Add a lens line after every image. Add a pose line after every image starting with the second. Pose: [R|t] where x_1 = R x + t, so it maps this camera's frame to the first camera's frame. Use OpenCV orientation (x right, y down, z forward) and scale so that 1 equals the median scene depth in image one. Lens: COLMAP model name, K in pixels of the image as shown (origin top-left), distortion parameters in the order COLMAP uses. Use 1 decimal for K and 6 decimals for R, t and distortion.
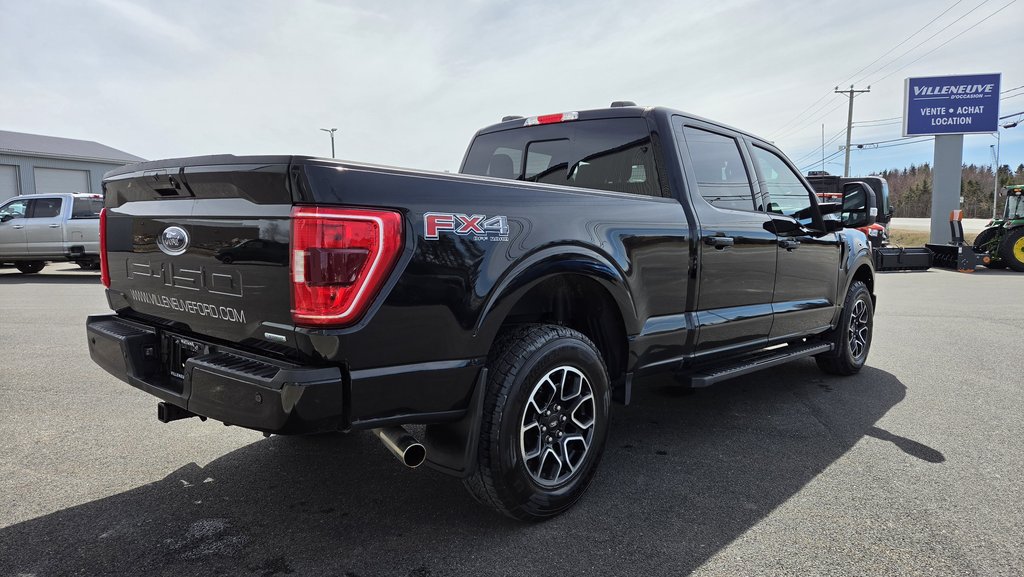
lens RADIAL K [[692.1, 0, 514.5], [0, 692.1, 275.8], [0, 0, 1]] dist [0.070795, -0.061492]
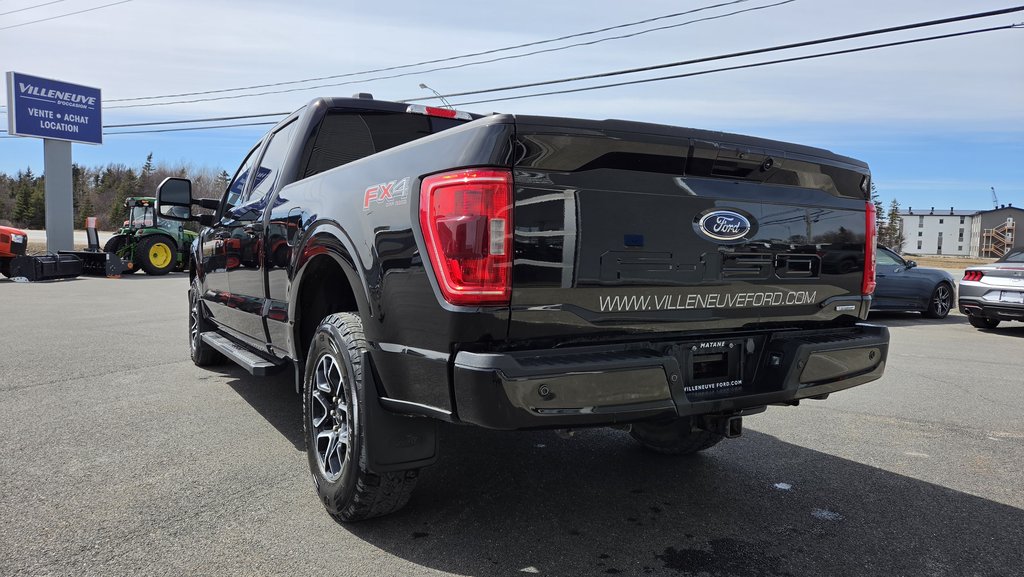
lens RADIAL K [[692.6, 0, 527.4], [0, 692.6, 272.8], [0, 0, 1]] dist [0.070653, -0.061784]
pose [[0.260803, -0.037672, 0.964657, -0.168655], [0.055495, 0.998171, 0.023978, -0.003417], [-0.963796, 0.047280, 0.262417, 0.123321]]
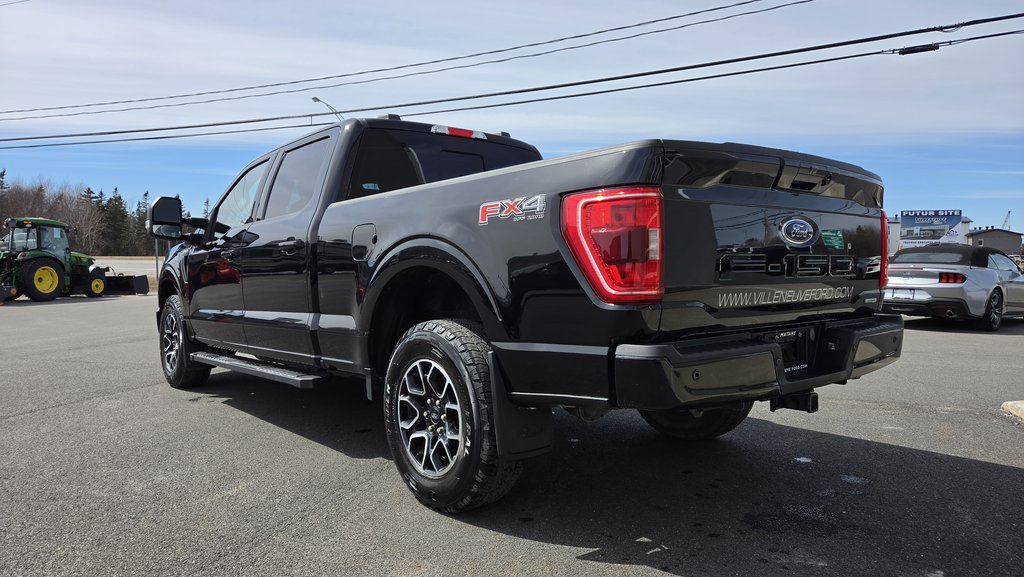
lens RADIAL K [[692.1, 0, 514.5], [0, 692.1, 275.8], [0, 0, 1]] dist [0.070795, -0.061492]
pose [[0.122473, -0.028350, 0.992067, -0.188311], [0.081522, 0.996501, 0.018413, -0.004937], [-0.989118, 0.078621, 0.124356, 0.156674]]
